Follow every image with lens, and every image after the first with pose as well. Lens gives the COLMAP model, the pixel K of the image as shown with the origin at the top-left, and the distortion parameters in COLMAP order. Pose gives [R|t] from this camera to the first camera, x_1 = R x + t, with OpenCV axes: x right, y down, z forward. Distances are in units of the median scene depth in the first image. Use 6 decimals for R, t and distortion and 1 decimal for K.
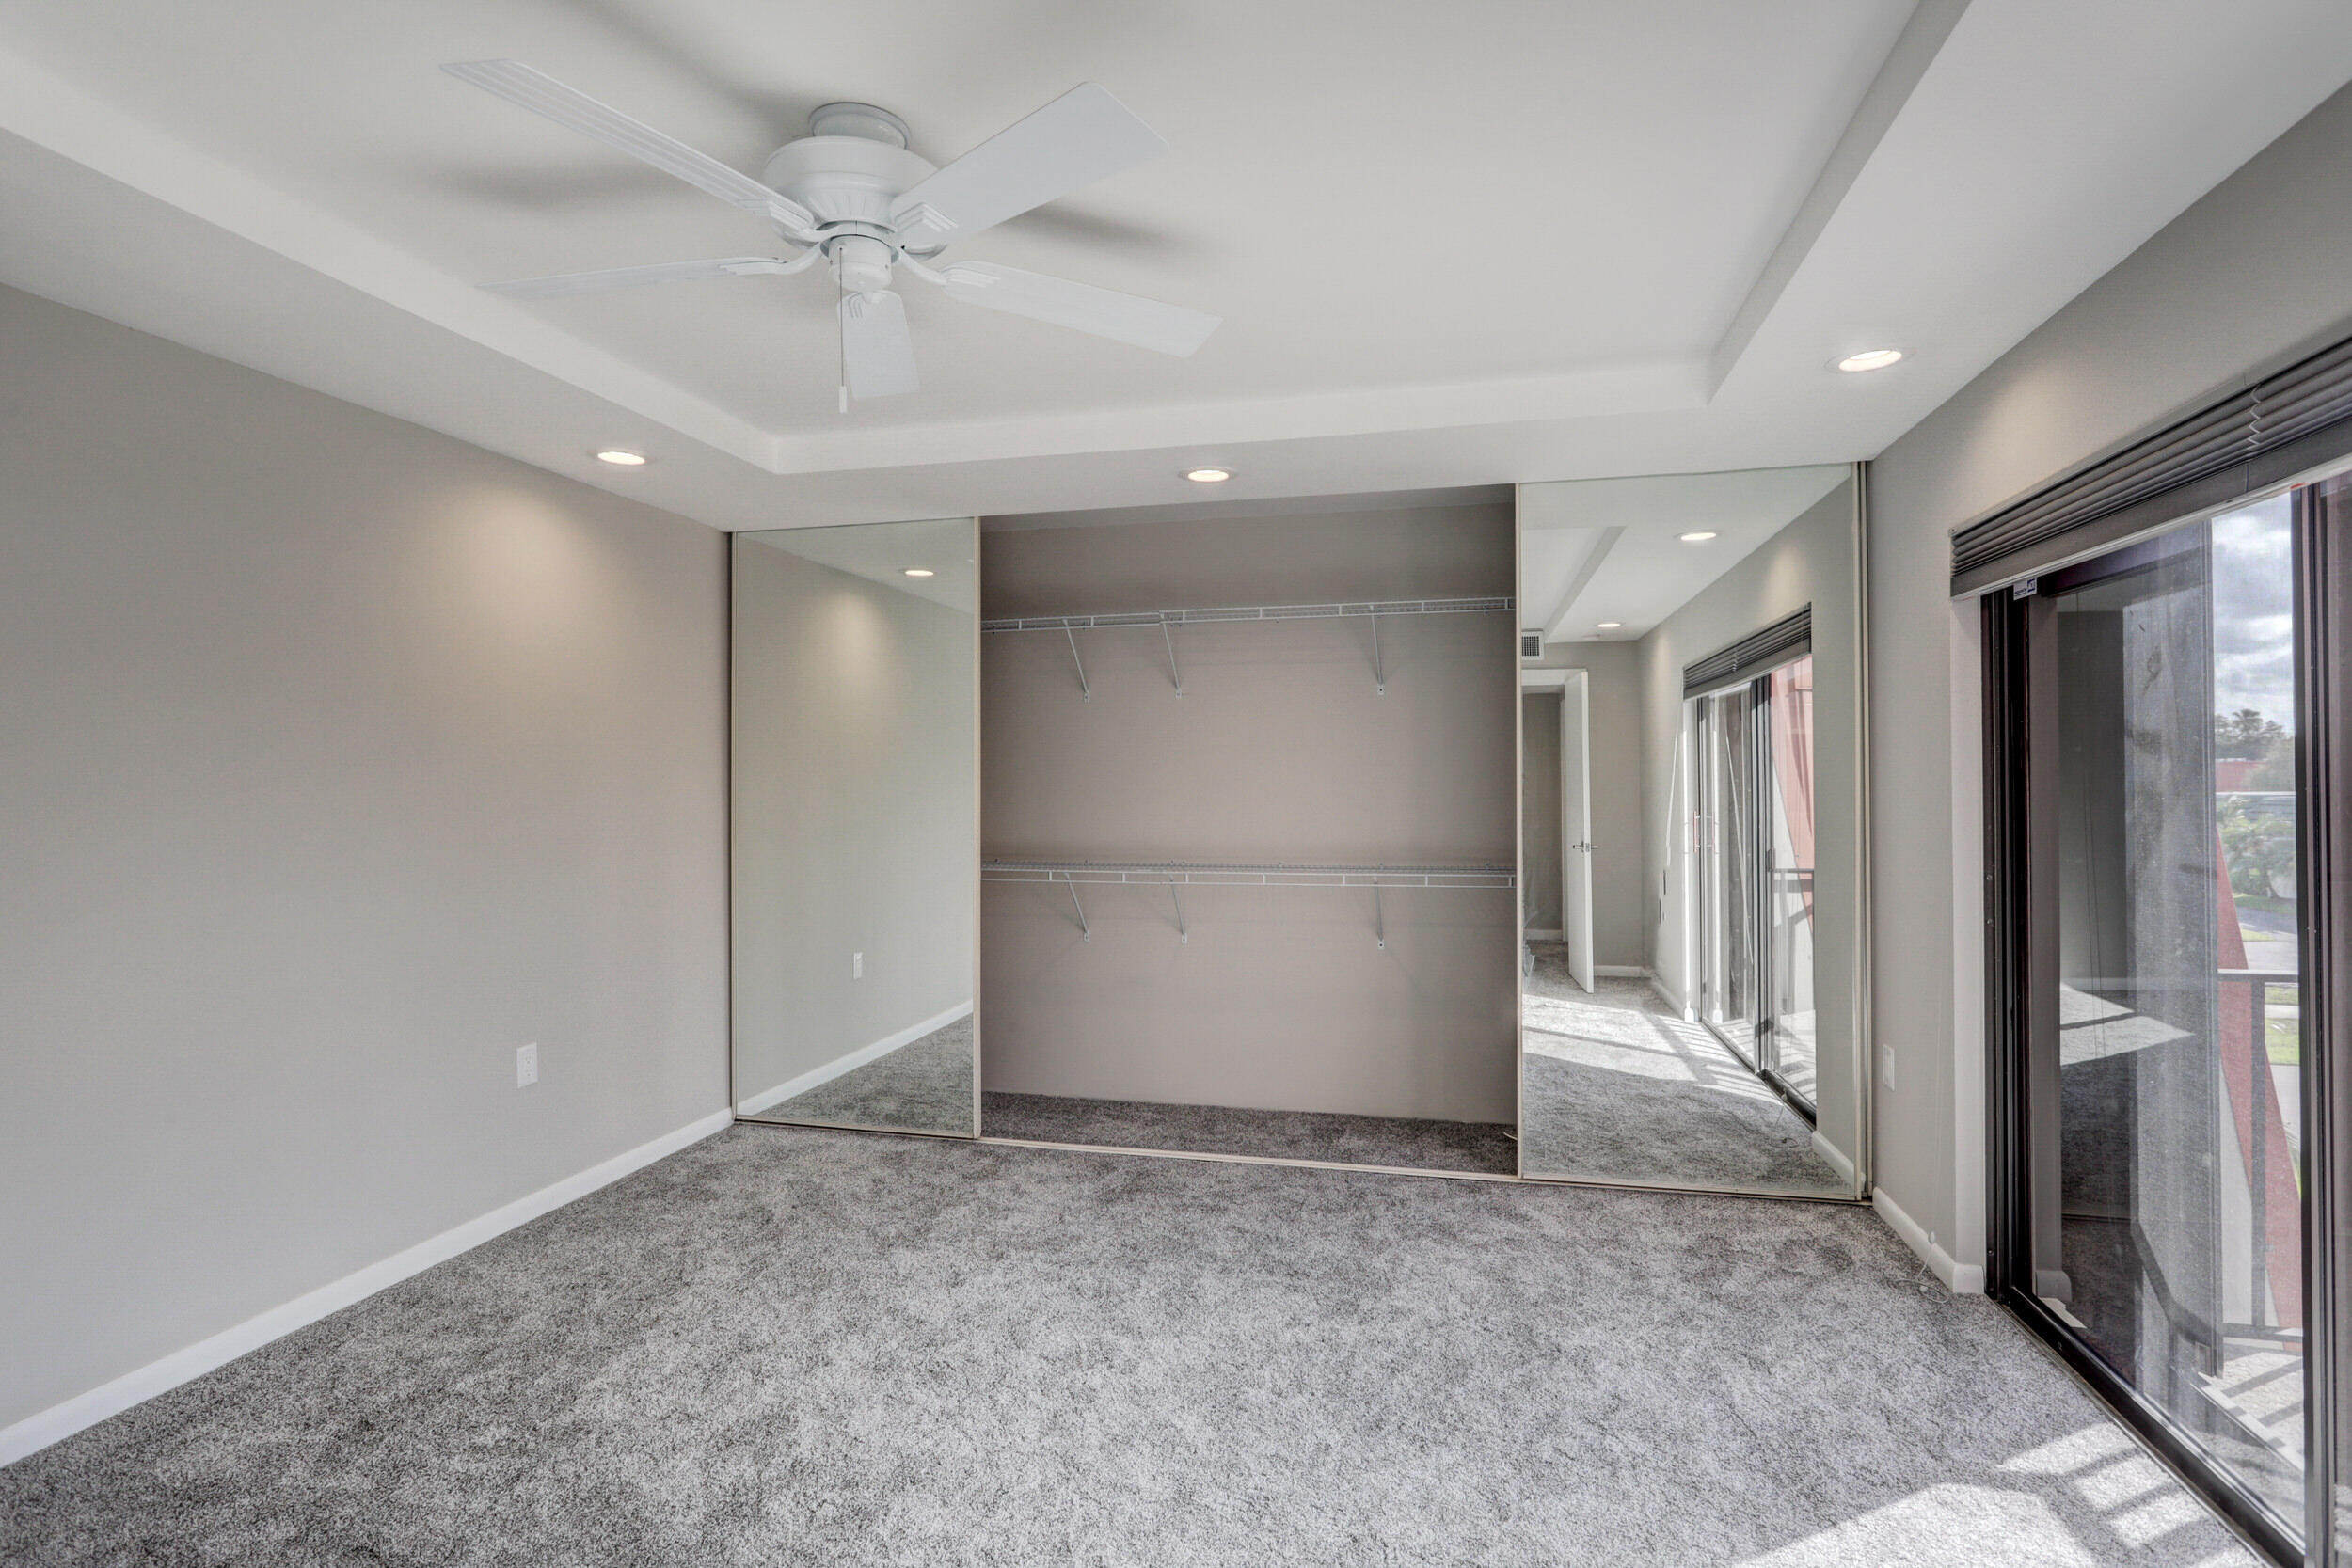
lens RADIAL K [[1189.0, 0, 1170.3], [0, 1189.0, 787.3], [0, 0, 1]] dist [-0.017131, 0.006467]
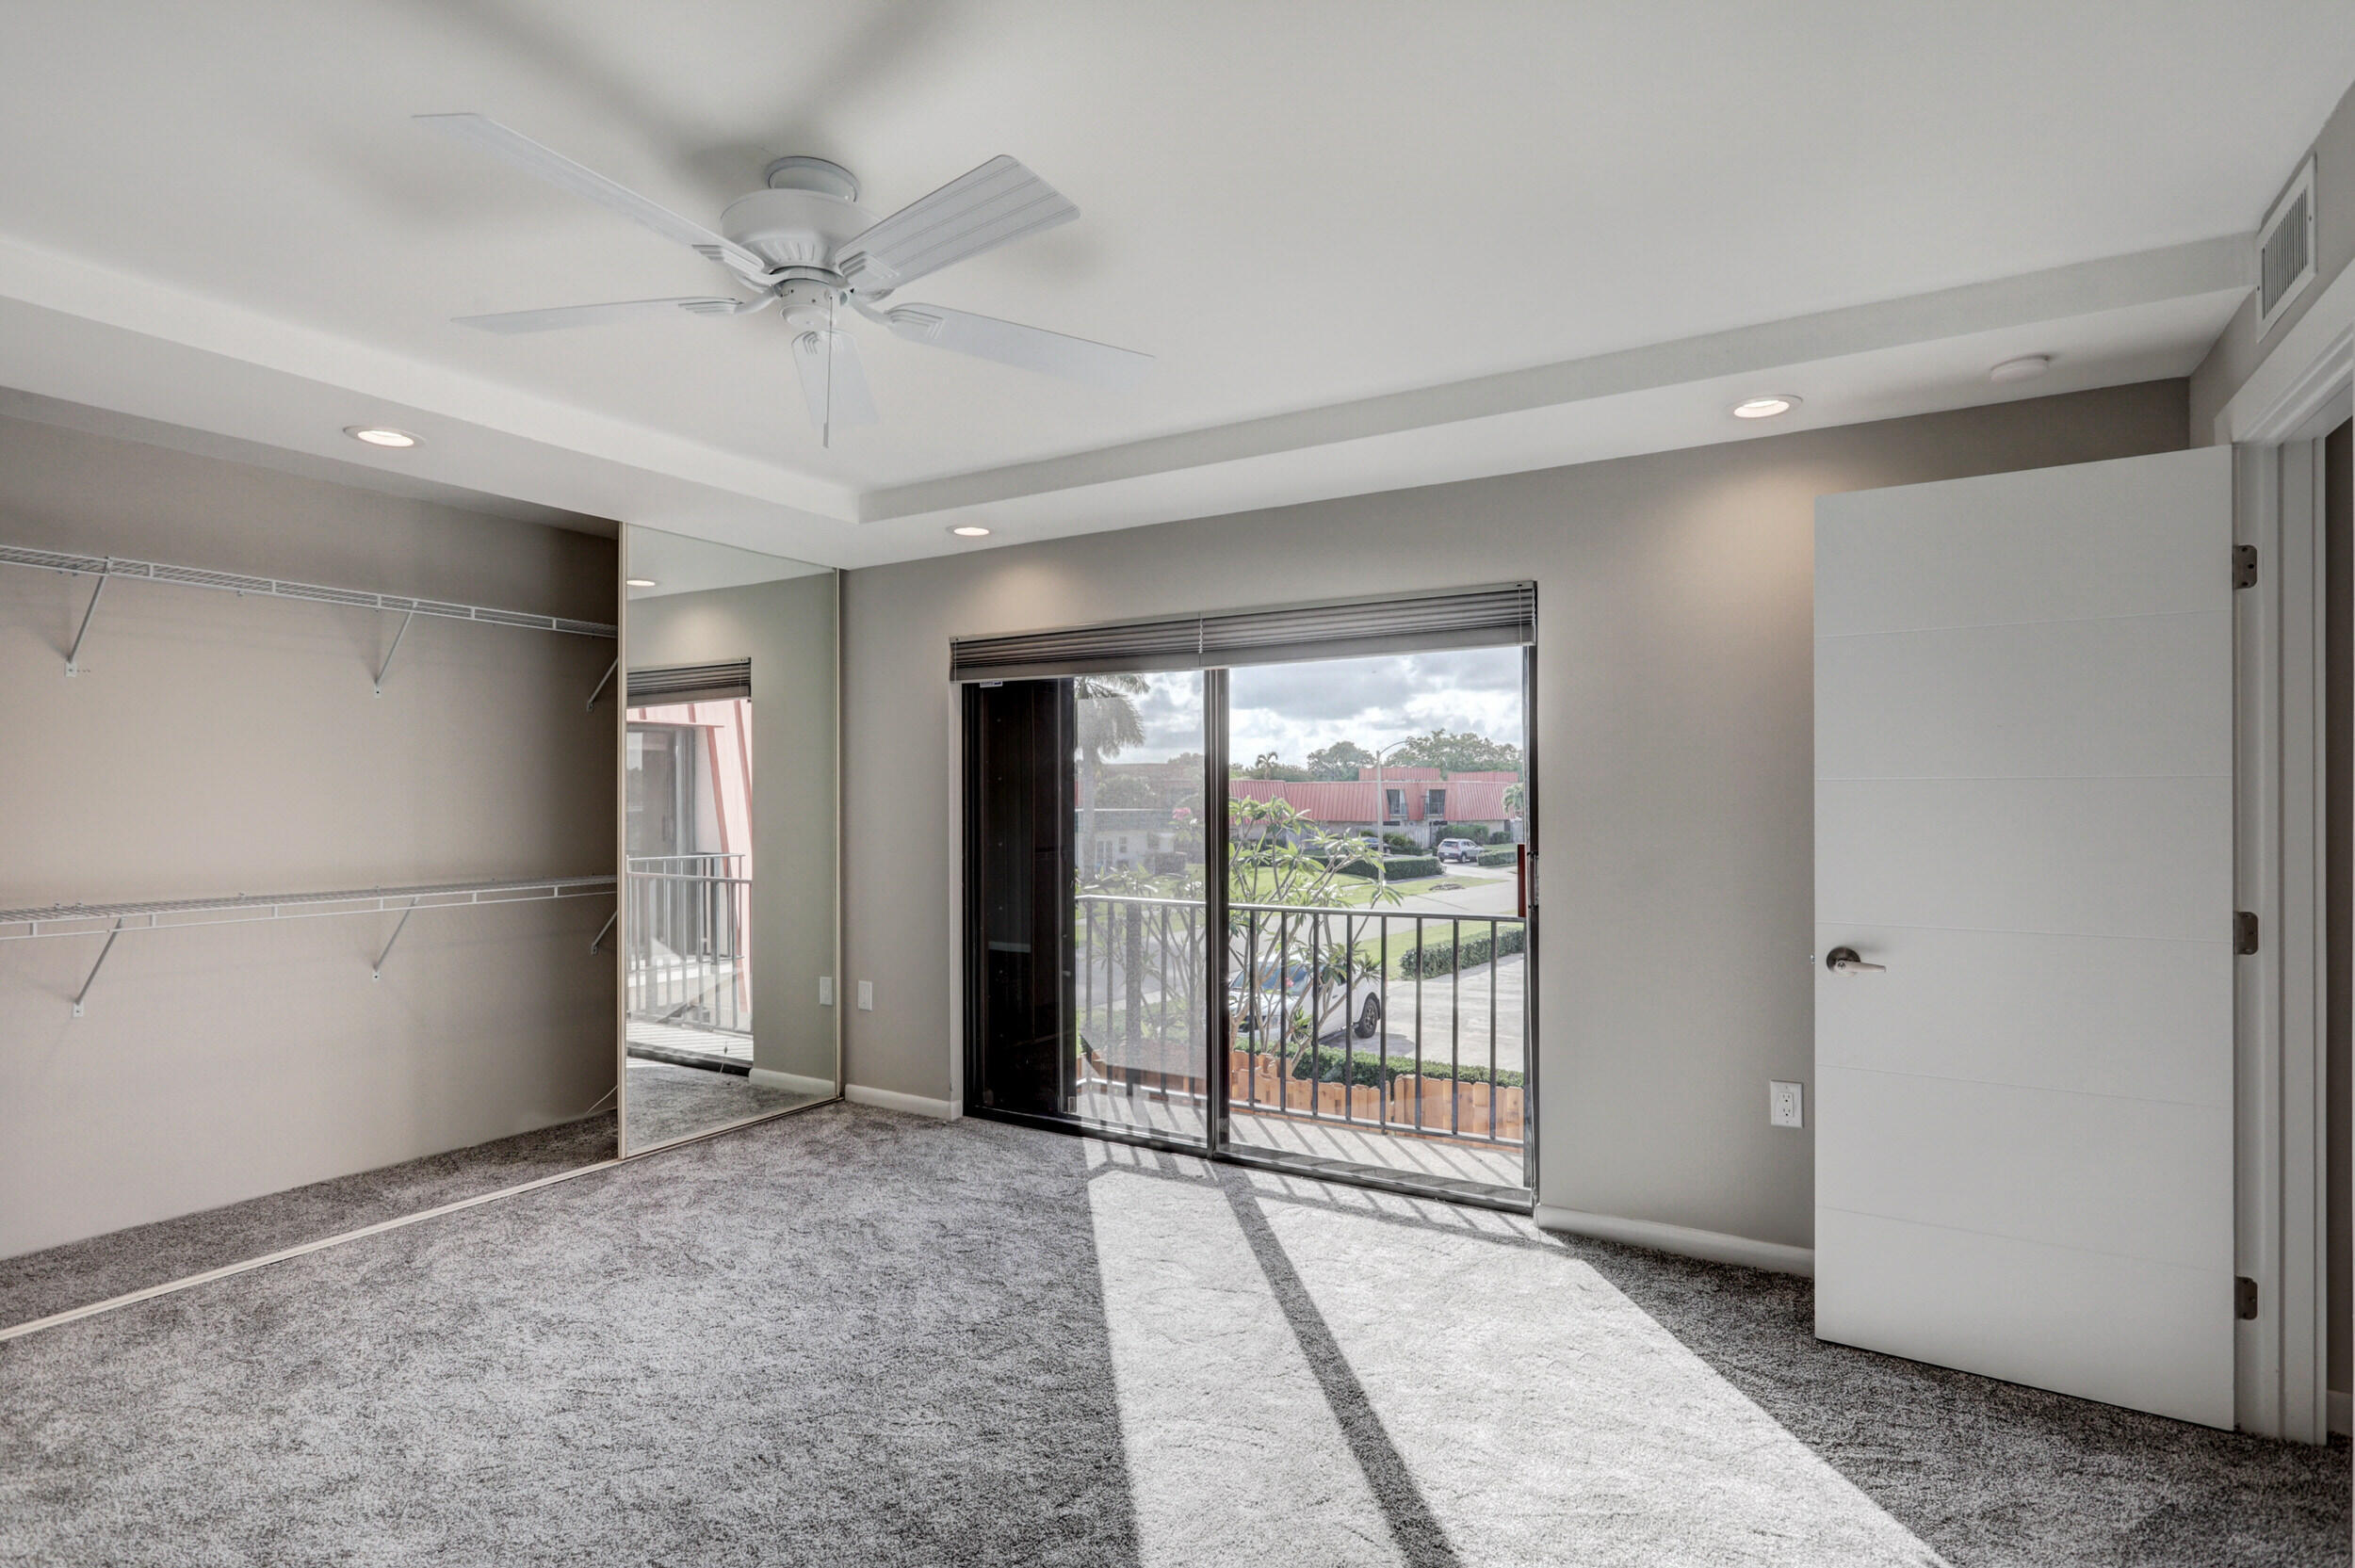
lens RADIAL K [[1190.4, 0, 1218.3], [0, 1190.4, 795.2], [0, 0, 1]] dist [-0.017131, 0.006467]
pose [[0.267176, 0.007650, 0.963617, -0.643068], [-0.000539, 0.999970, -0.007790, 0.003105], [-0.963648, 0.001562, 0.267172, 0.188128]]
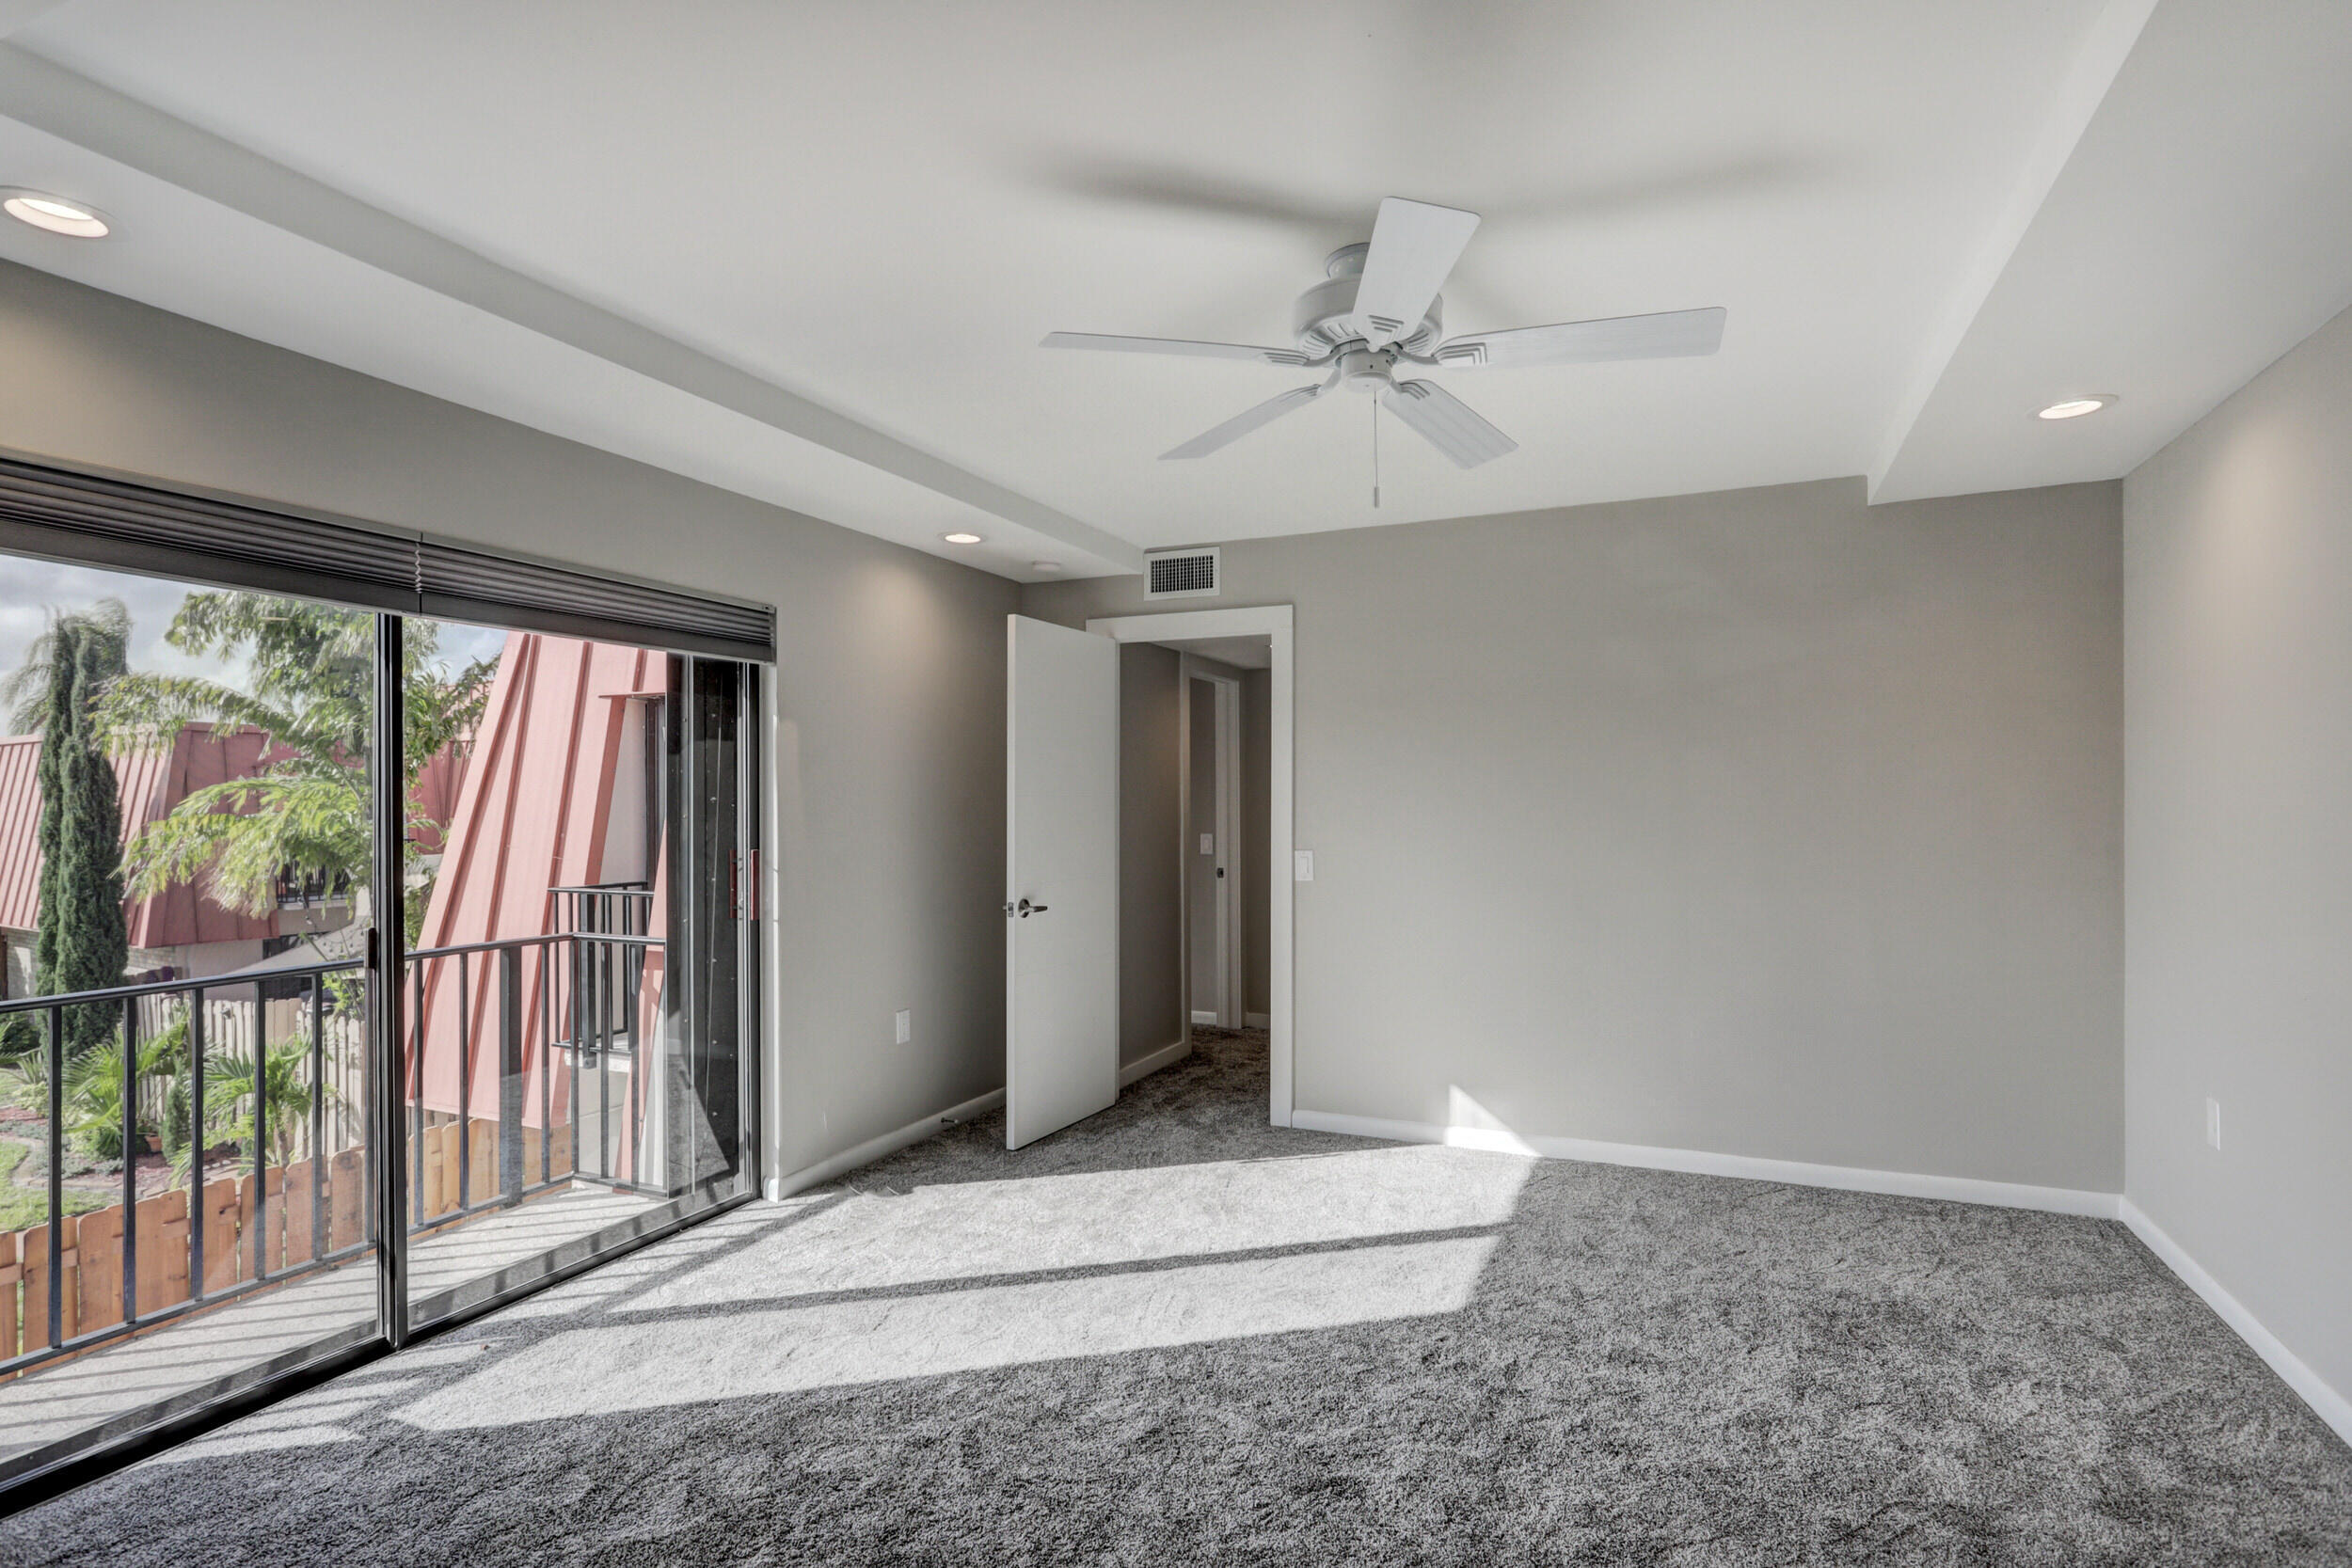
lens RADIAL K [[1189.0, 0, 1162.7], [0, 1189.0, 794.6], [0, 0, 1]] dist [-0.017131, 0.006467]
pose [[-0.989374, 0.003842, 0.145344, -0.119171], [0.002639, 0.999961, -0.008472, -0.003849], [-0.145371, -0.007999, -0.989345, 1.215067]]
